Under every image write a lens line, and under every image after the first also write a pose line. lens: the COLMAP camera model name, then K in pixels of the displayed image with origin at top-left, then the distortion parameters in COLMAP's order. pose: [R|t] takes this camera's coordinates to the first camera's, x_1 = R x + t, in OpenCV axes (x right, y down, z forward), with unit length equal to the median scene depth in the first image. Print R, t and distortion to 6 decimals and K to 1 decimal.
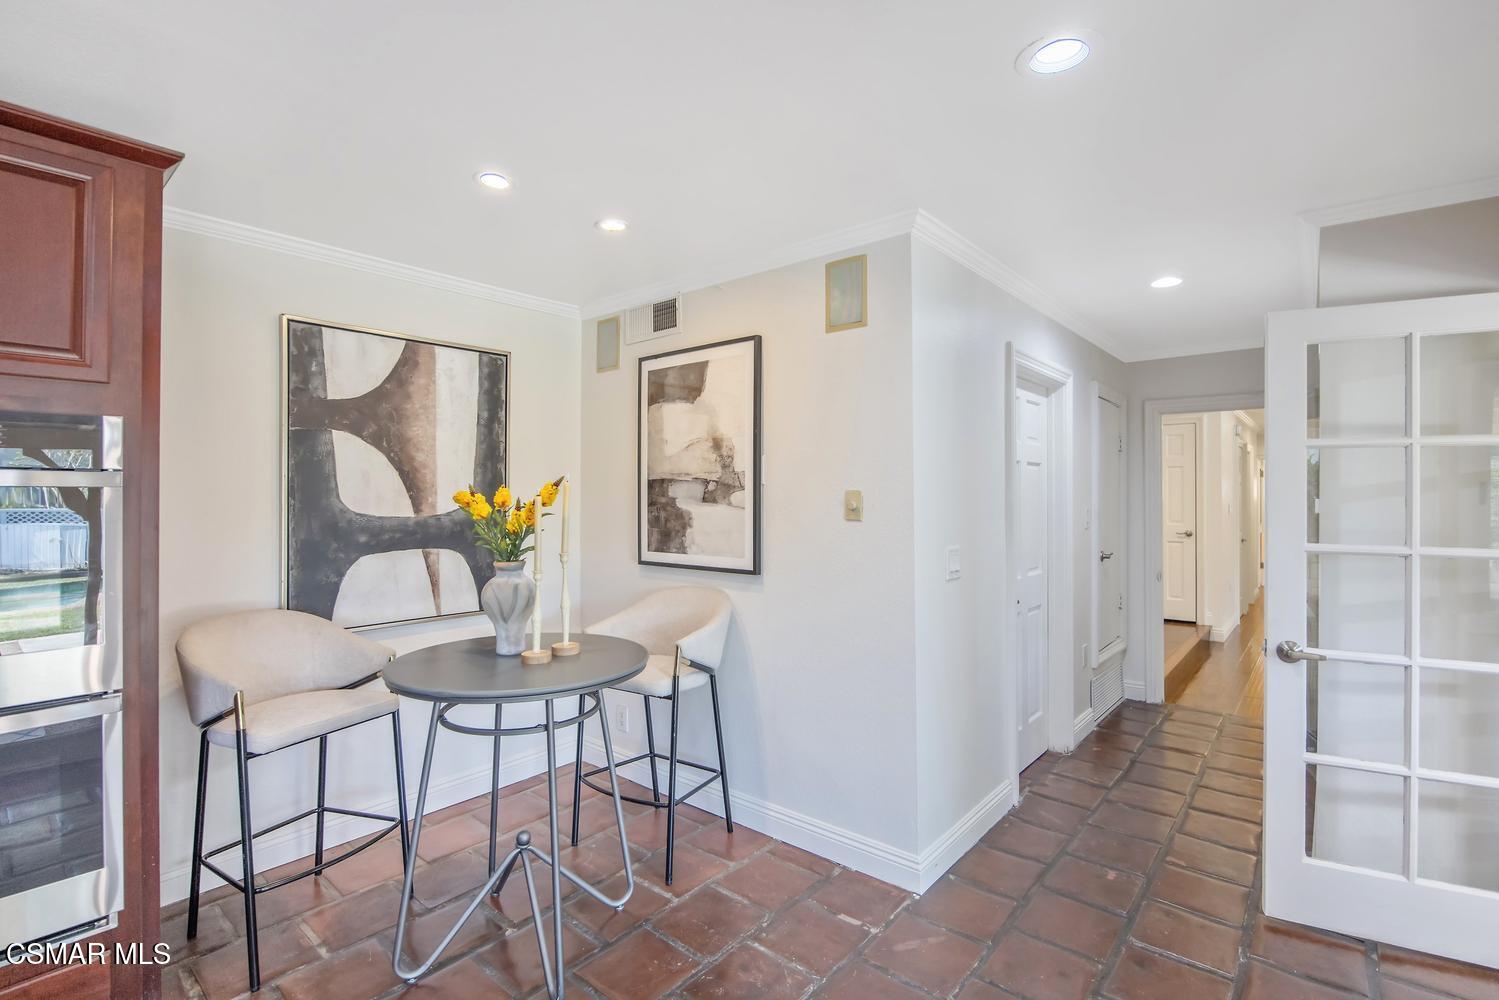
lens RADIAL K [[691.9, 0, 736.5], [0, 691.9, 488.4], [0, 0, 1]] dist [-0.011790, 0.000437]
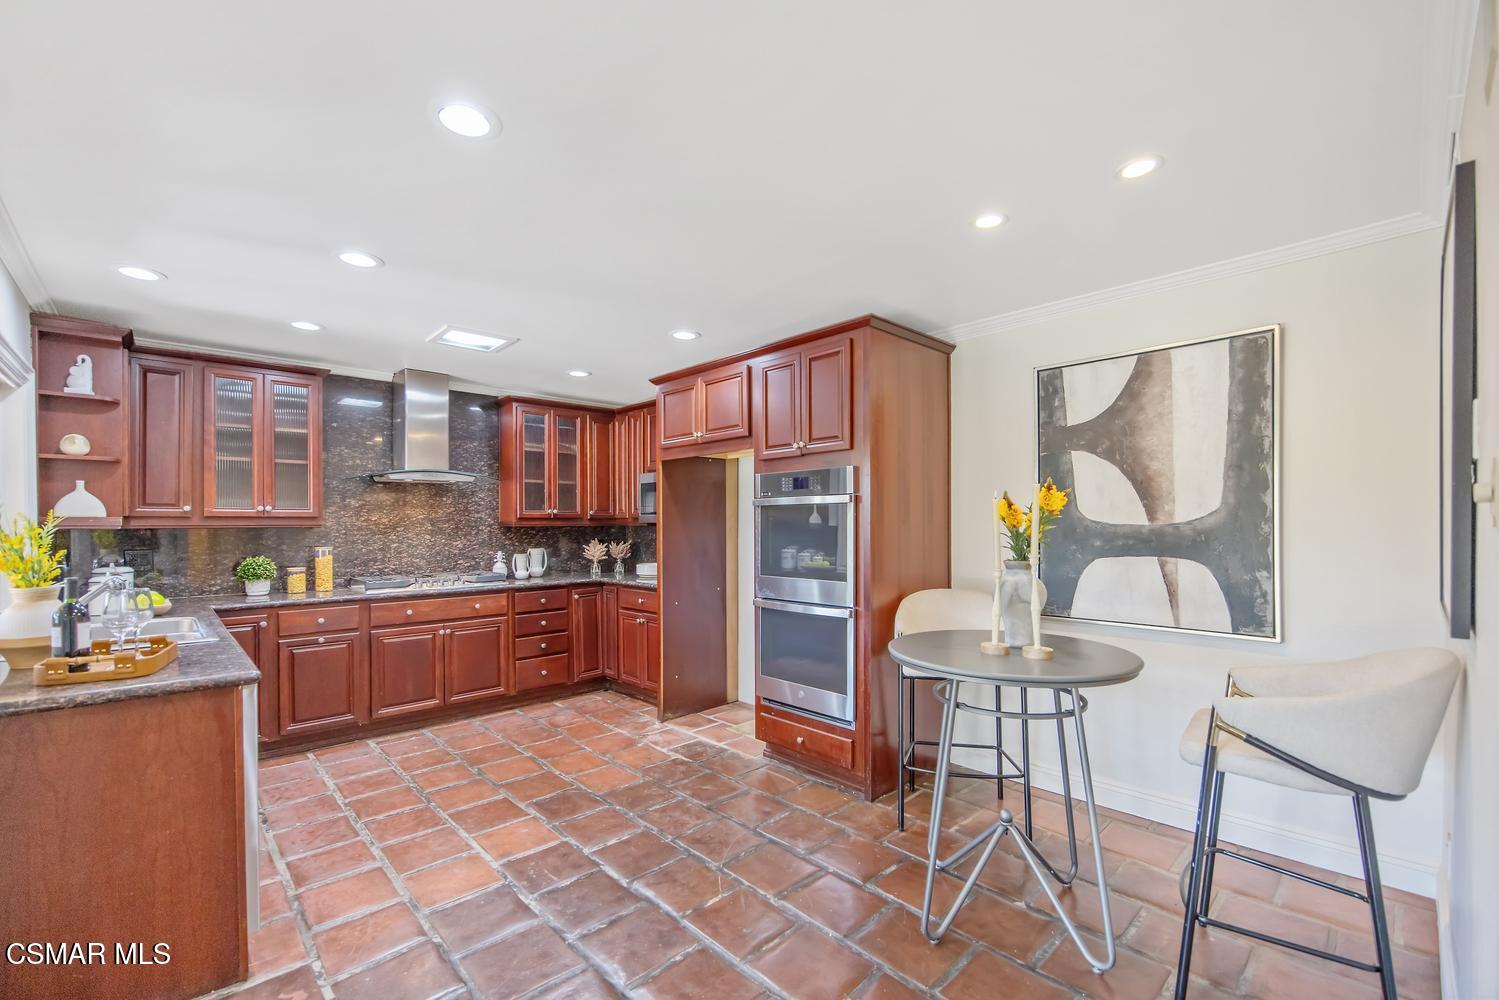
lens RADIAL K [[639.7, 0, 776.2], [0, 639.7, 526.0], [0, 0, 1]] dist [-0.009966, 0.001037]
pose [[-0.082550, -0.000910, -0.996586, 0.519362], [0.008995, 0.999958, -0.001658, 0.039723], [0.996546, -0.009102, -0.082539, 0.529578]]
